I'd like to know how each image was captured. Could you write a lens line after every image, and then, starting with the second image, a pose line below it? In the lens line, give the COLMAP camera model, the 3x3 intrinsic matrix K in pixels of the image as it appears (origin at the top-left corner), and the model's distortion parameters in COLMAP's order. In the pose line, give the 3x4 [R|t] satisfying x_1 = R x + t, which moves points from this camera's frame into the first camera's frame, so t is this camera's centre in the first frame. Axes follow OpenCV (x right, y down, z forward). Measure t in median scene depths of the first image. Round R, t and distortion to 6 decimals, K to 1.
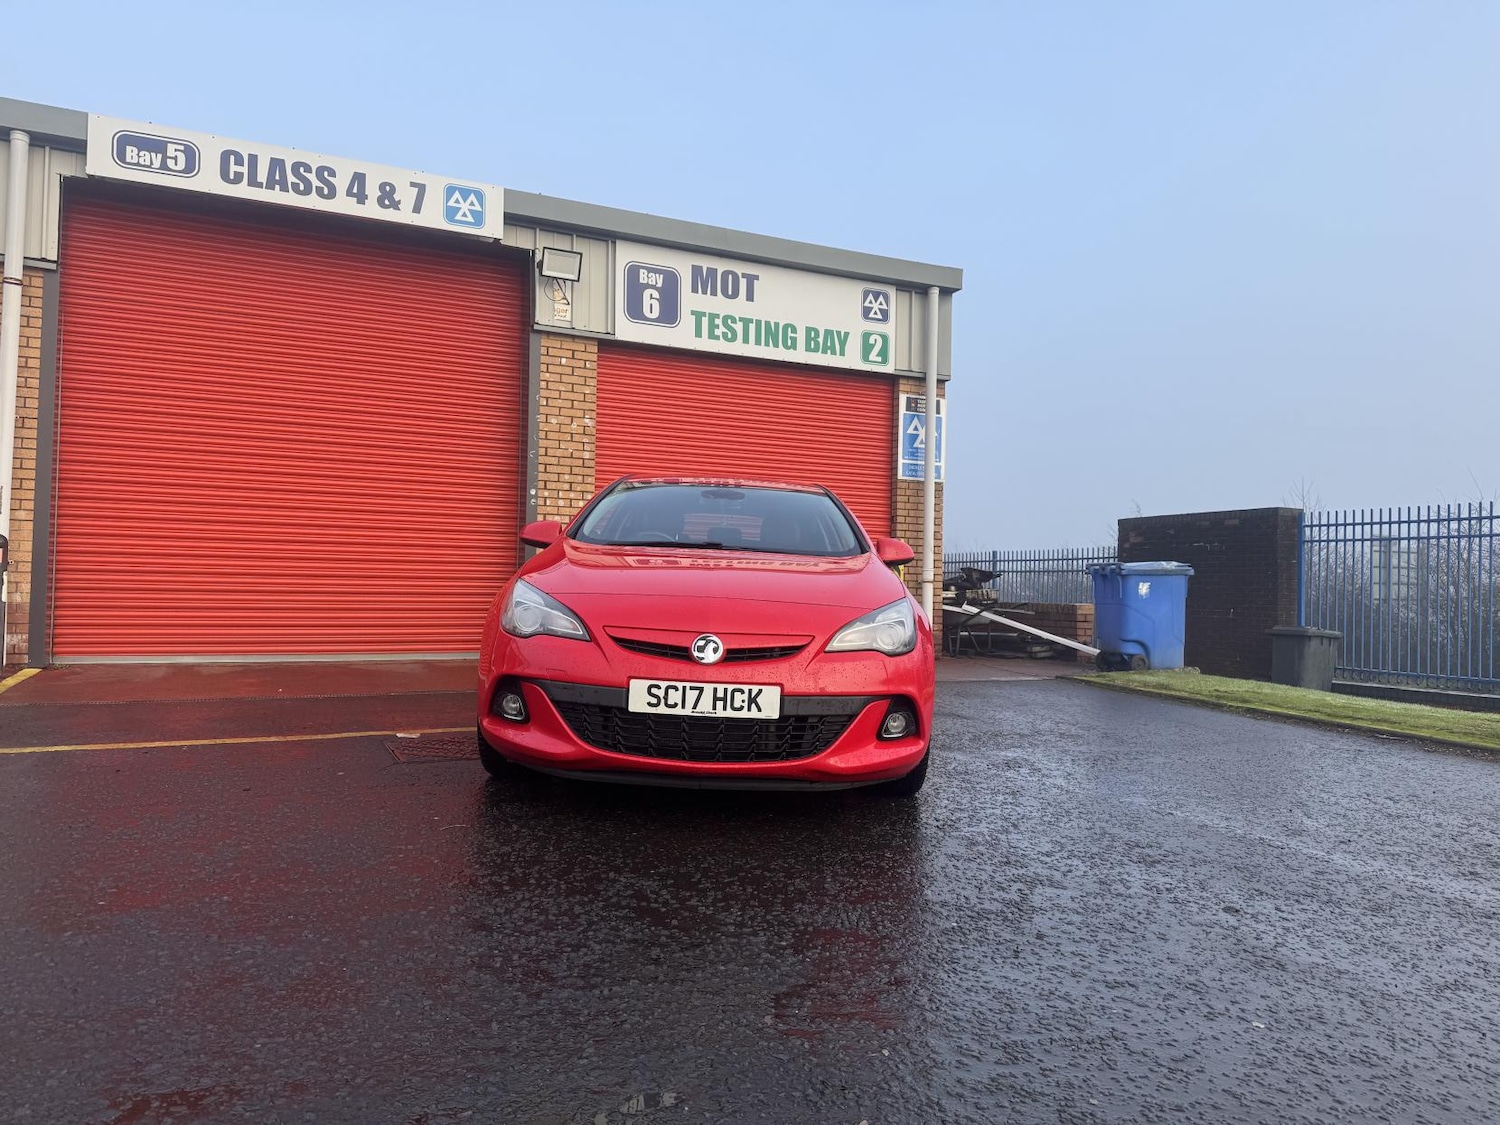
lens RADIAL K [[1044.7, 0, 749.5], [0, 1044.7, 584.6], [0, 0, 1]] dist [0.086446, -0.086369]
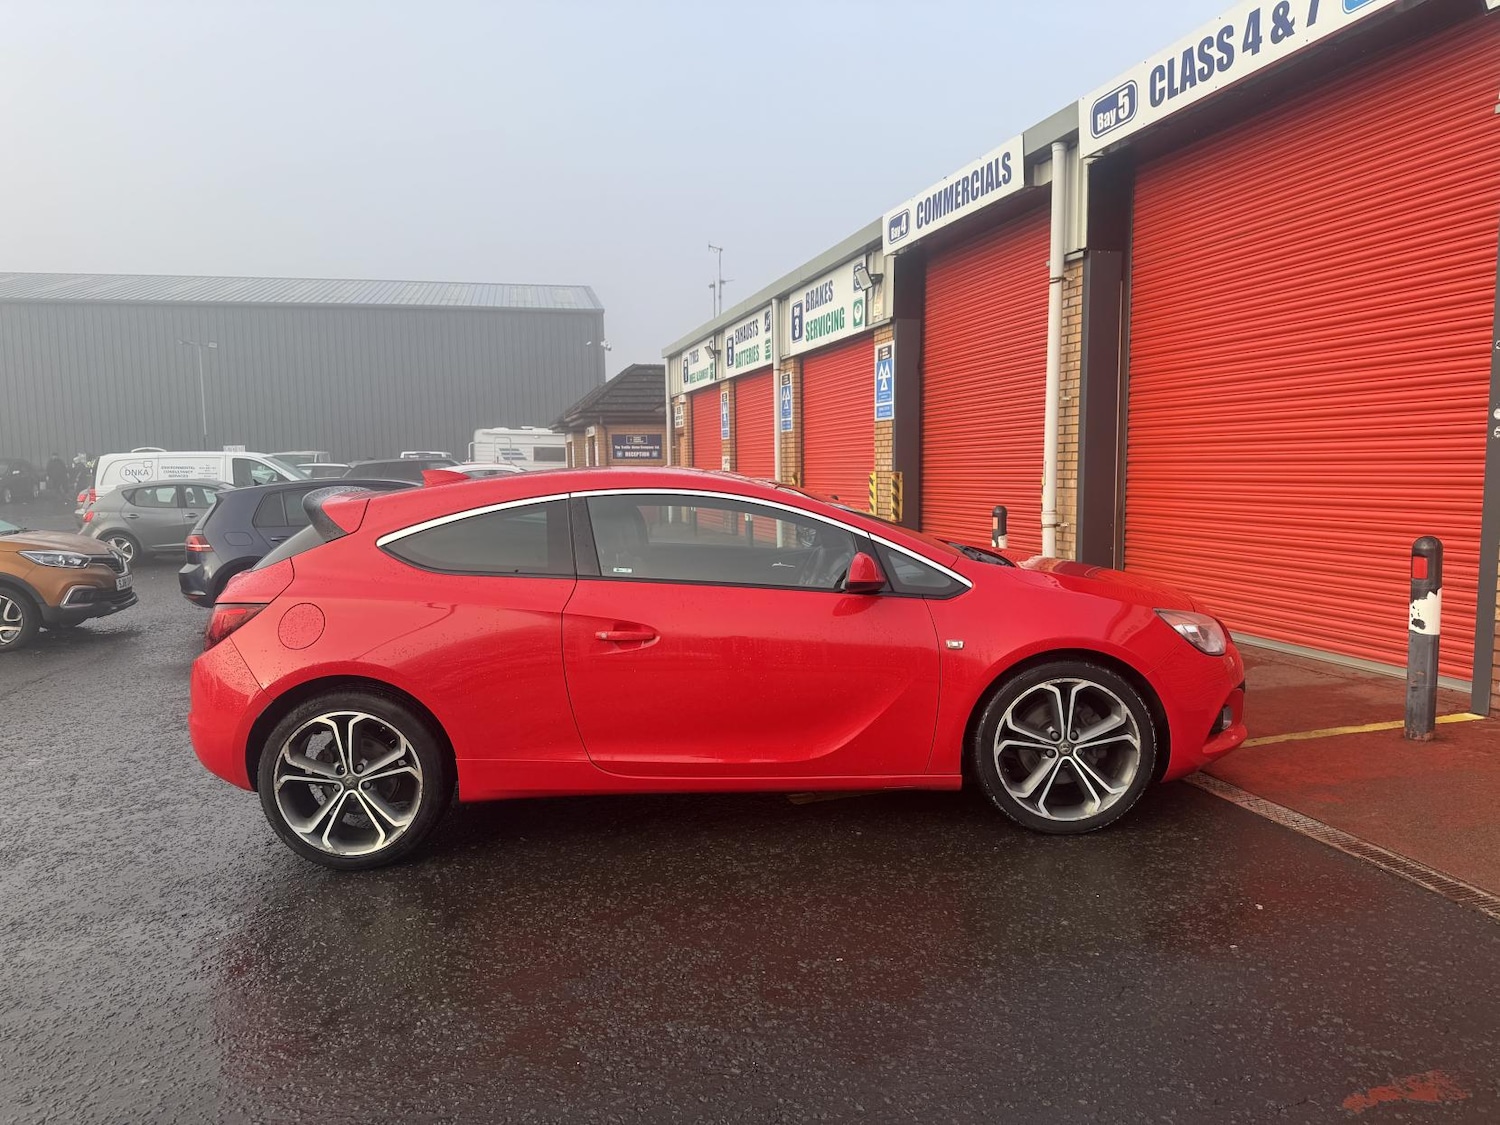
lens RADIAL K [[1082.3, 0, 746.8], [0, 1082.3, 564.1], [0, 0, 1]] dist [0.048476, -0.031936]
pose [[-0.159583, 0.073725, -0.984428, 0.425652], [0.021740, 0.997228, 0.071160, -0.056202], [0.986945, -0.010046, -0.160744, 0.684371]]
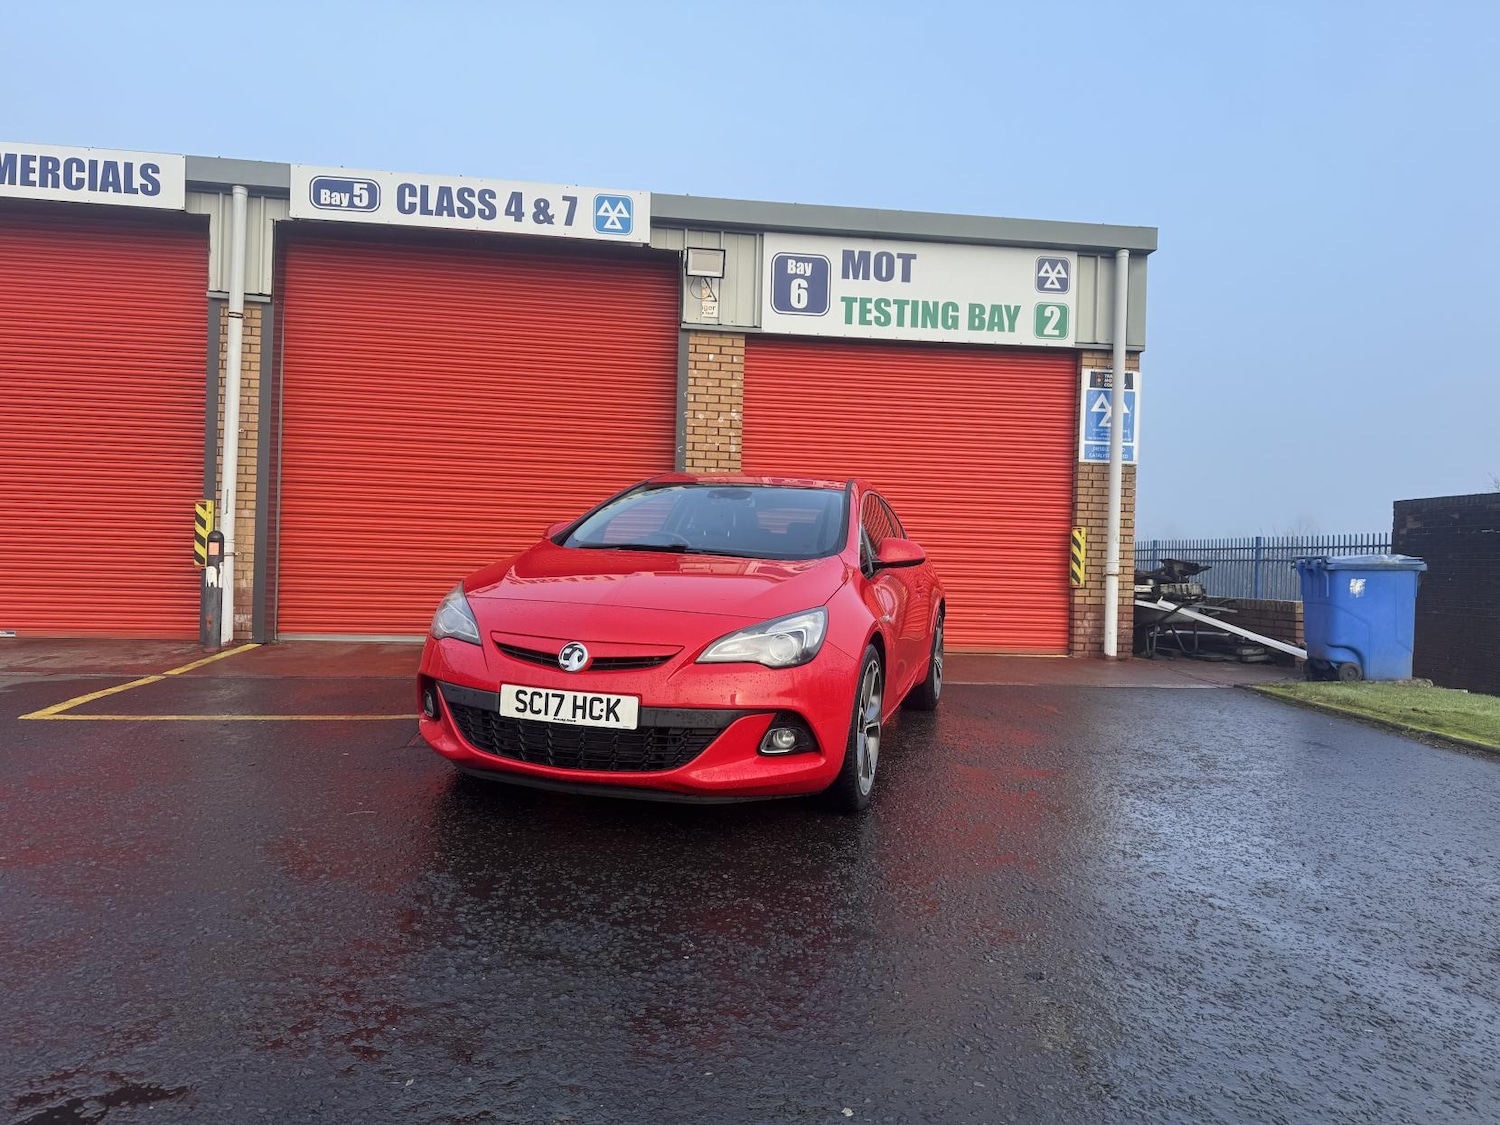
lens RADIAL K [[1043.7, 0, 745.6], [0, 1043.7, 576.4], [0, 0, 1]] dist [0.174199, -0.284152]
pose [[0.955593, 0.010112, -0.294515, 0.157621], [-0.006850, 0.999903, 0.012106, -0.011406], [0.294609, -0.009551, 0.955570, 0.028268]]
